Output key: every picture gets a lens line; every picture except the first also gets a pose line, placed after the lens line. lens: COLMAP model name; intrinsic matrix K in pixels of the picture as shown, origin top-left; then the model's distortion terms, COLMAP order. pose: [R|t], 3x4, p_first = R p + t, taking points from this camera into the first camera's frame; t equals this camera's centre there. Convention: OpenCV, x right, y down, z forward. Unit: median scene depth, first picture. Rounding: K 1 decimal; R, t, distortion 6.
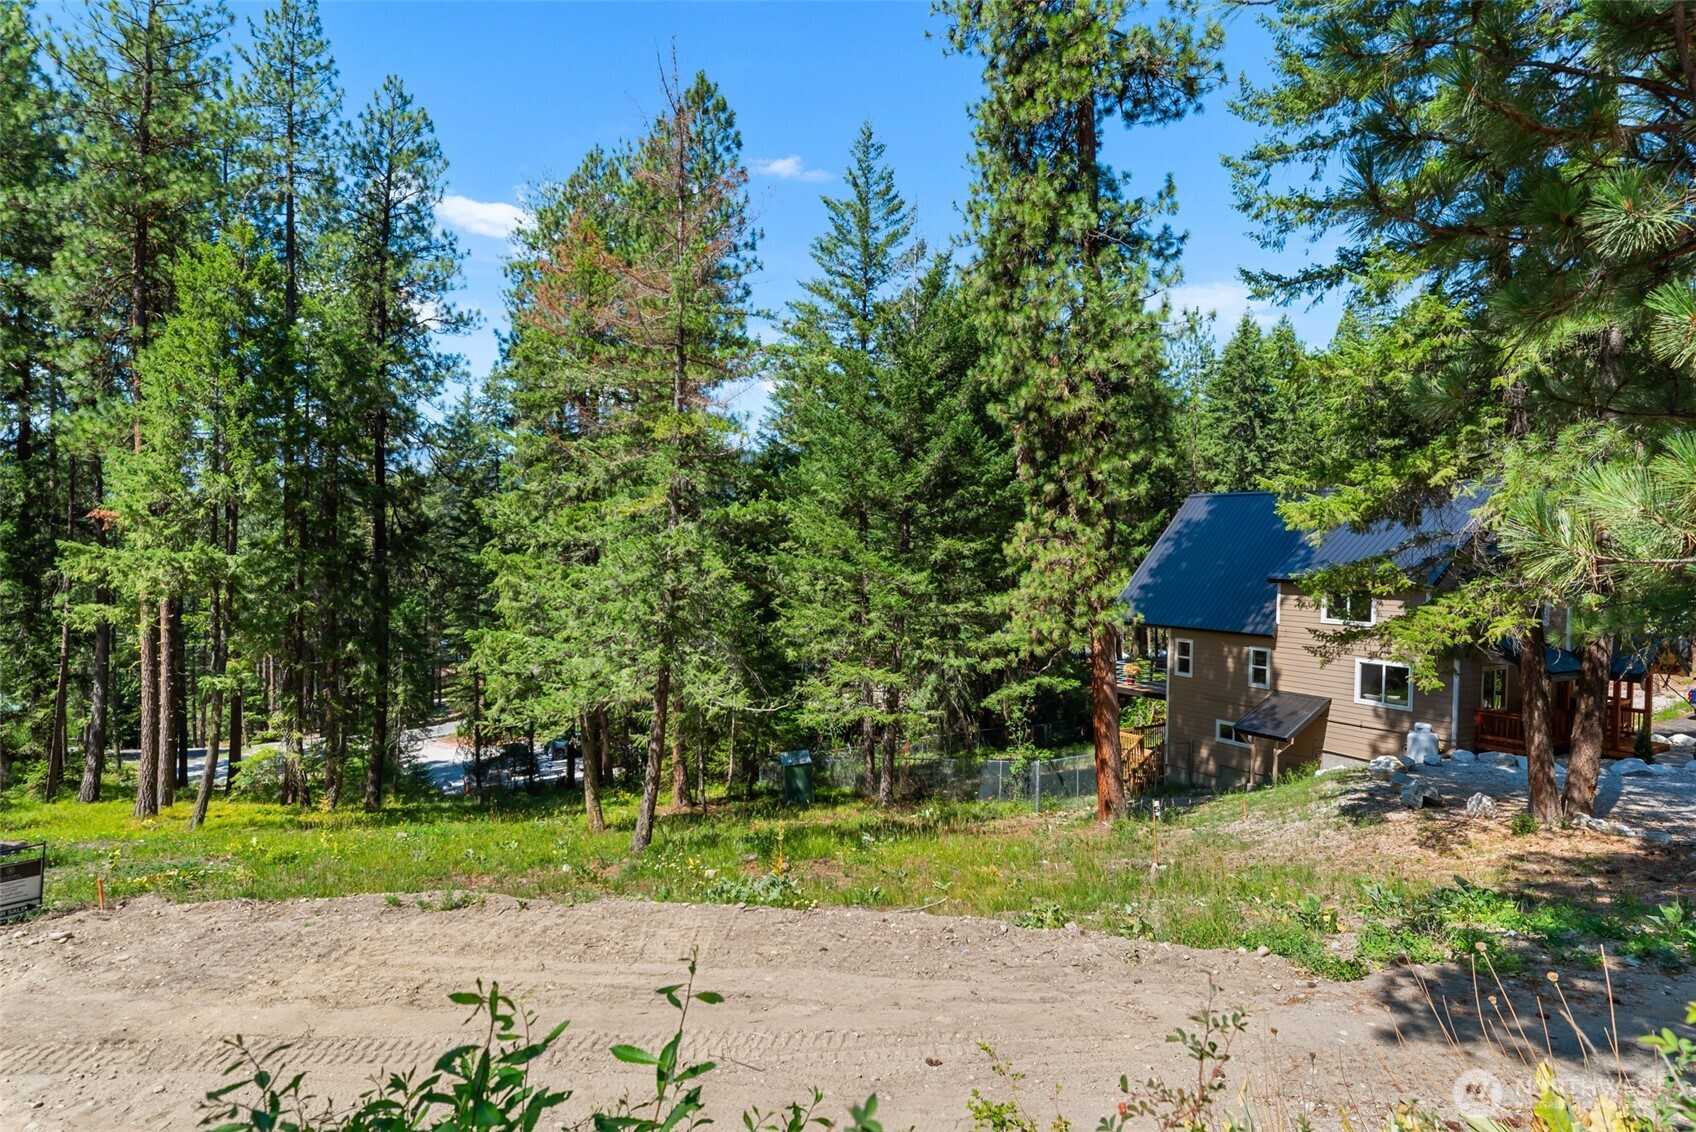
lens RADIAL K [[898.4, 0, 850.3], [0, 898.4, 557.6], [0, 0, 1]] dist [-0.001336, -0.001543]
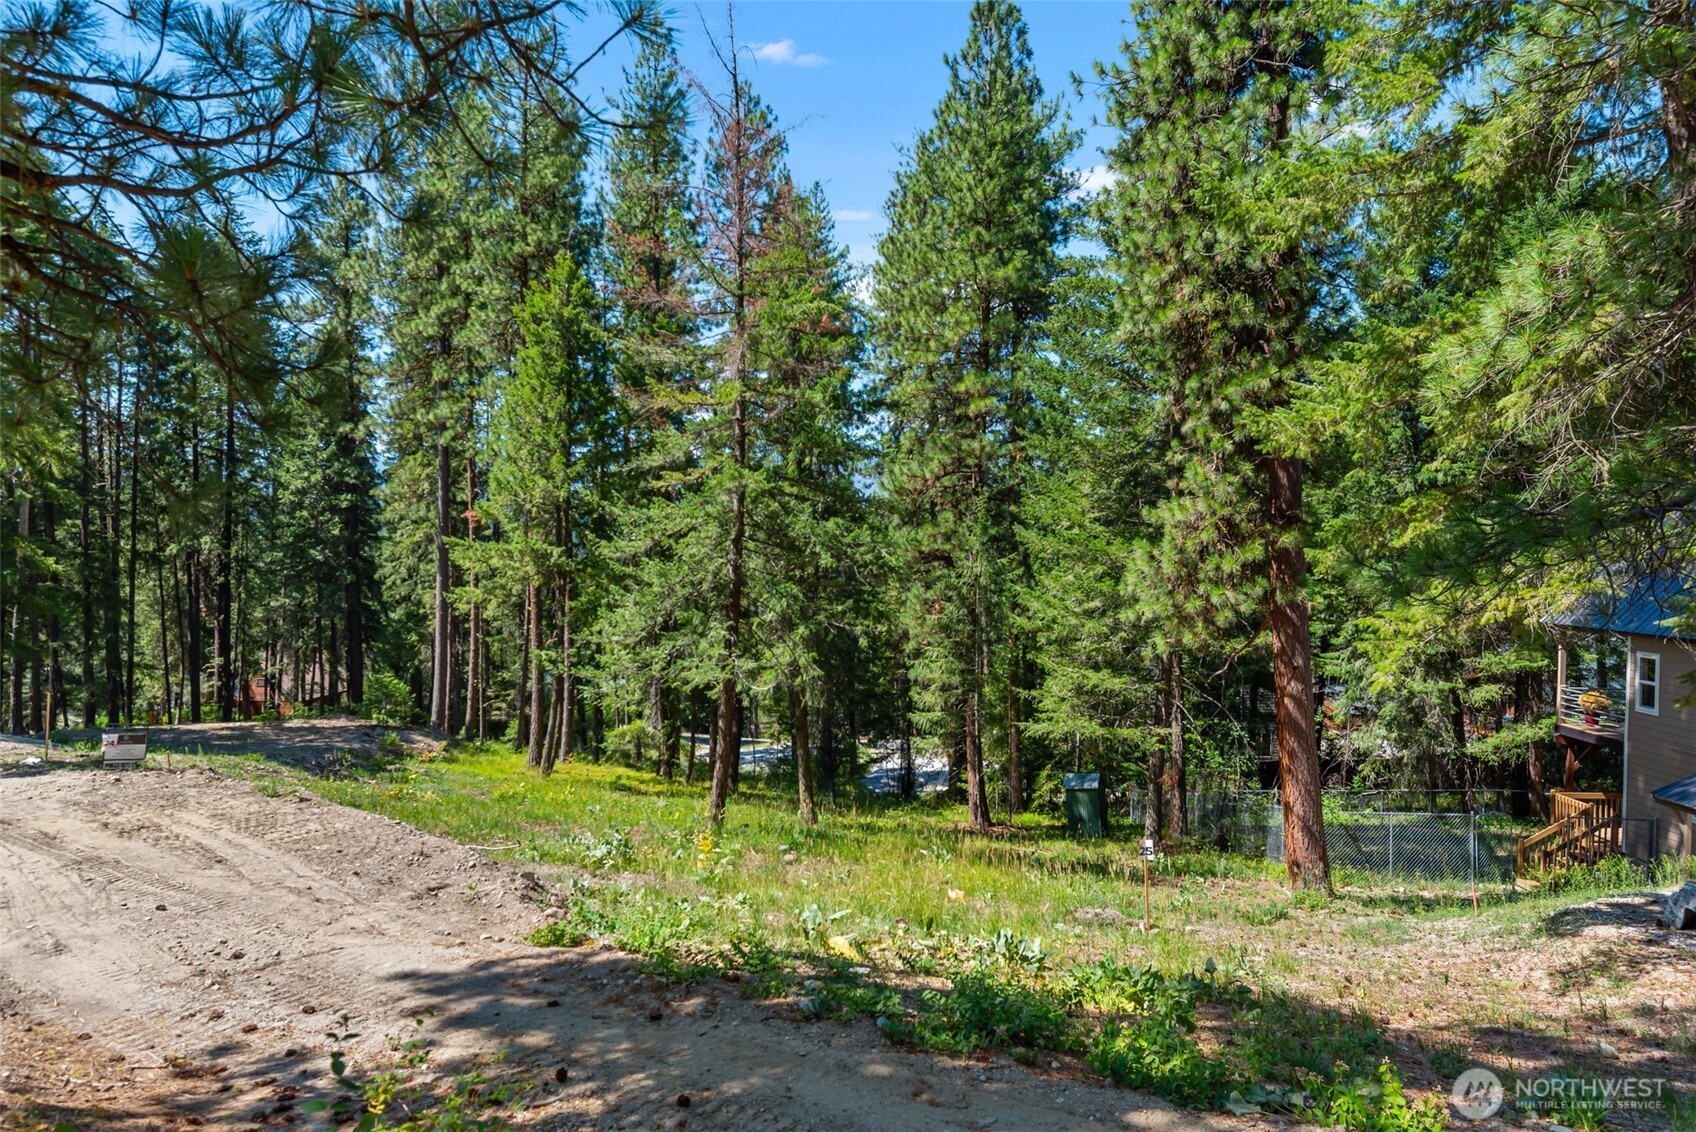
lens RADIAL K [[1072.8, 0, 848.0], [0, 1072.8, 566.0], [0, 0, 1]] dist [0.006770, 0.001154]
pose [[0.808738, -0.010852, -0.588069, 0.413877], [0.013200, 0.999913, -0.000299, 0.027003], [0.588021, -0.007521, 0.808810, 0.090422]]
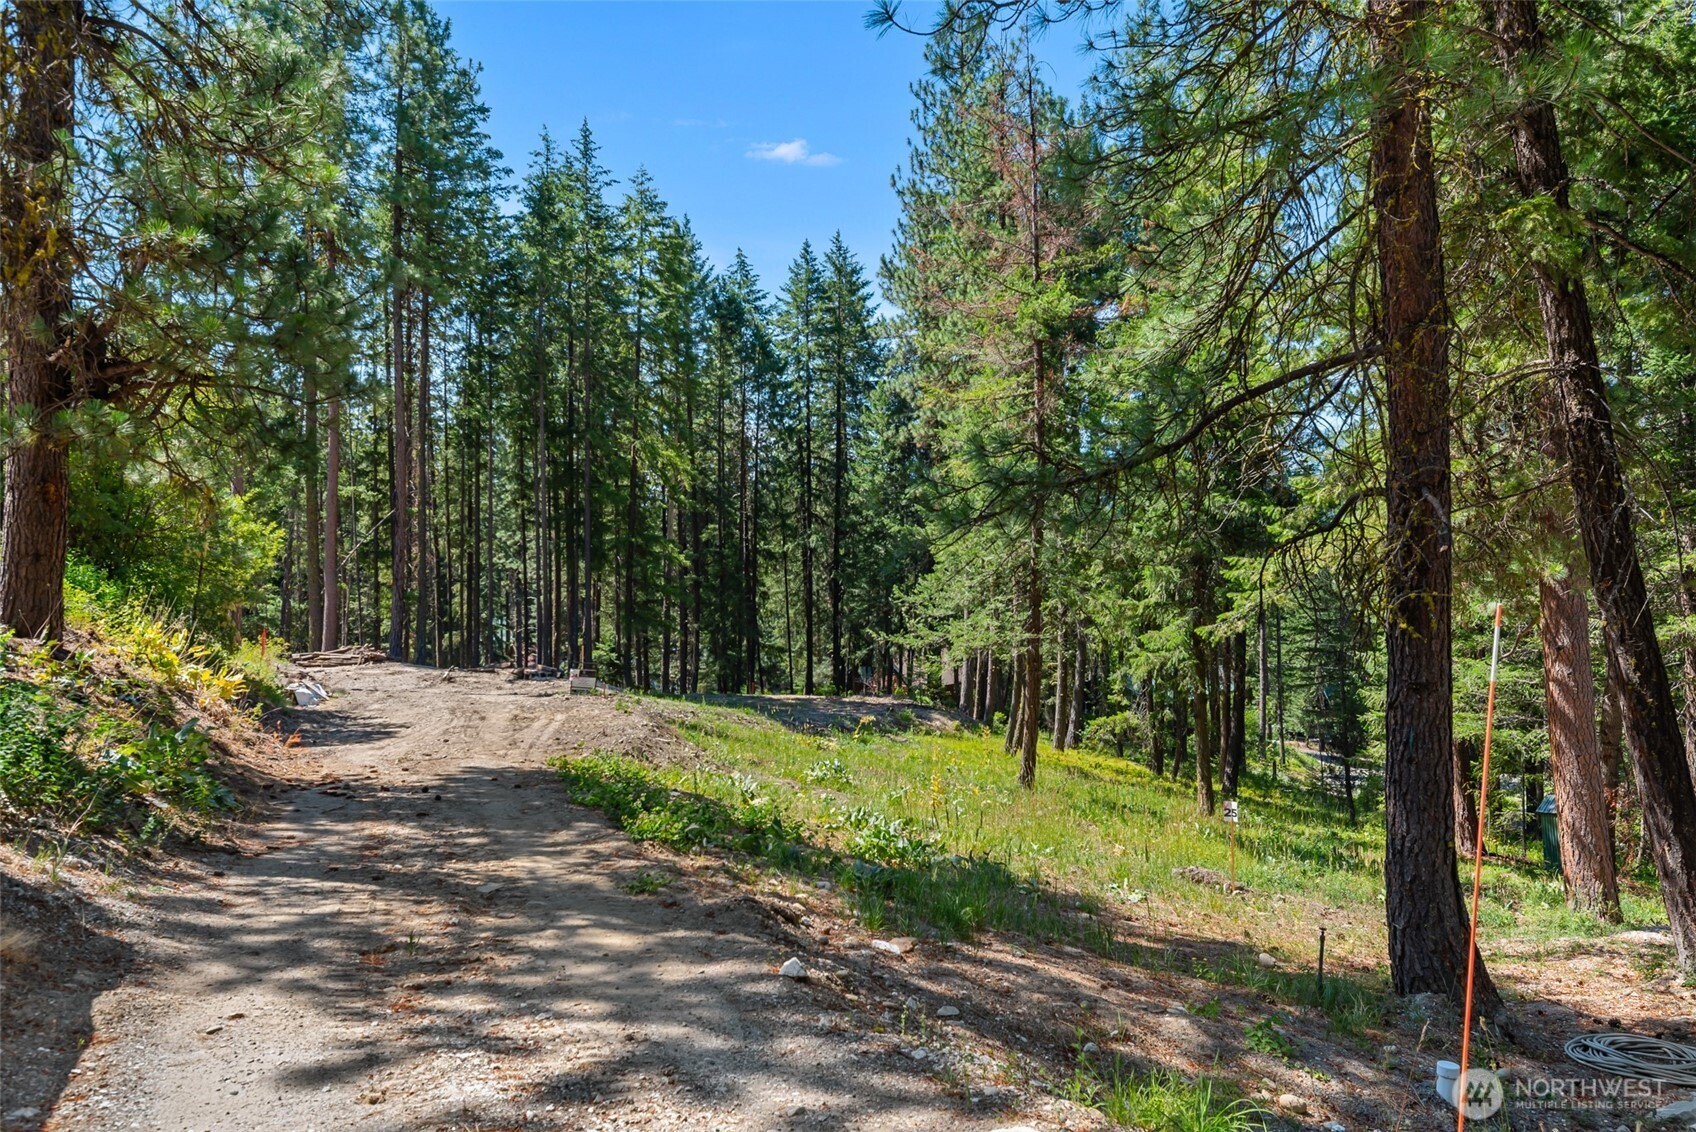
lens RADIAL K [[1199.6, 0, 848.0], [0, 1199.6, 566.0], [0, 0, 1]] dist [-0.000295, -0.000529]
pose [[0.339196, -0.016797, -0.940566, 0.731110], [0.022542, 0.999699, -0.009723, 0.048401], [0.940446, -0.017904, 0.339473, 0.224471]]
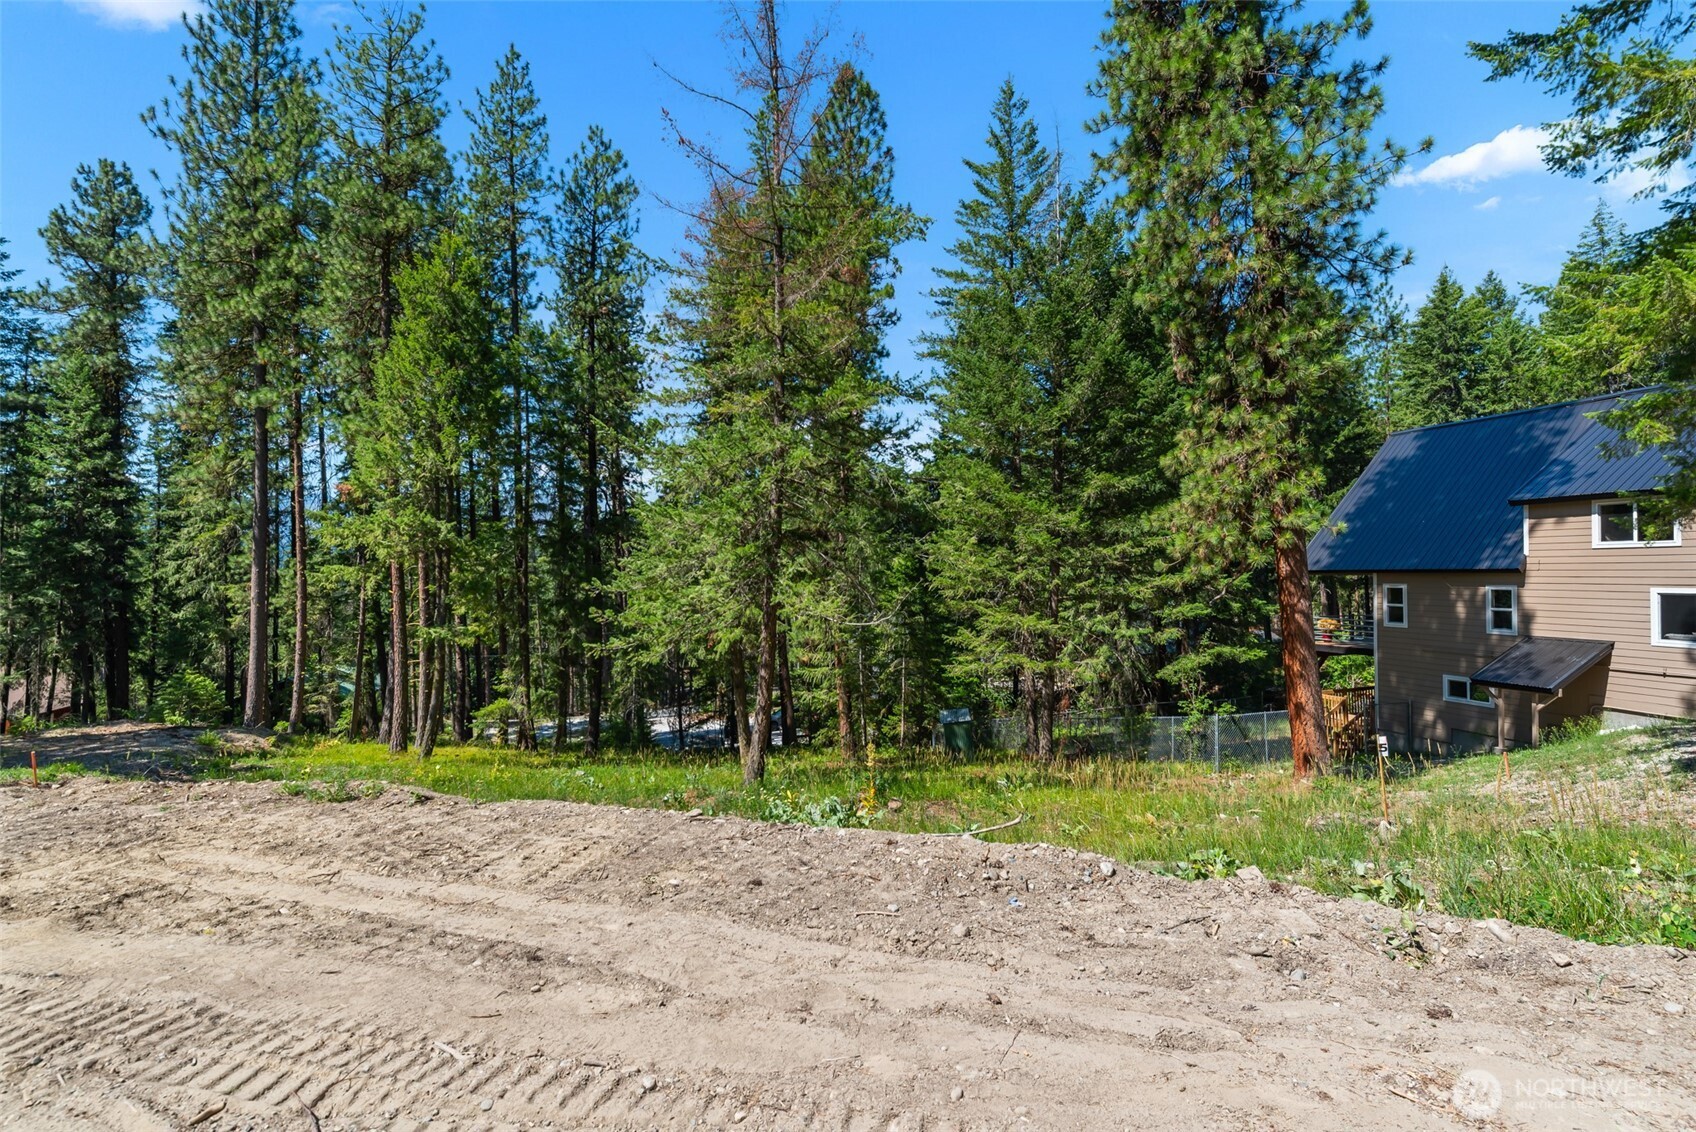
lens RADIAL K [[758.7, 0, 852.5], [0, 758.7, 560.7], [0, 0, 1]] dist [0.002039, -0.000291]
pose [[0.969568, -0.033591, -0.242505, 0.046874], [0.028535, 0.999297, -0.024336, 0.080530], [0.243152, 0.016676, 0.969845, 0.178864]]
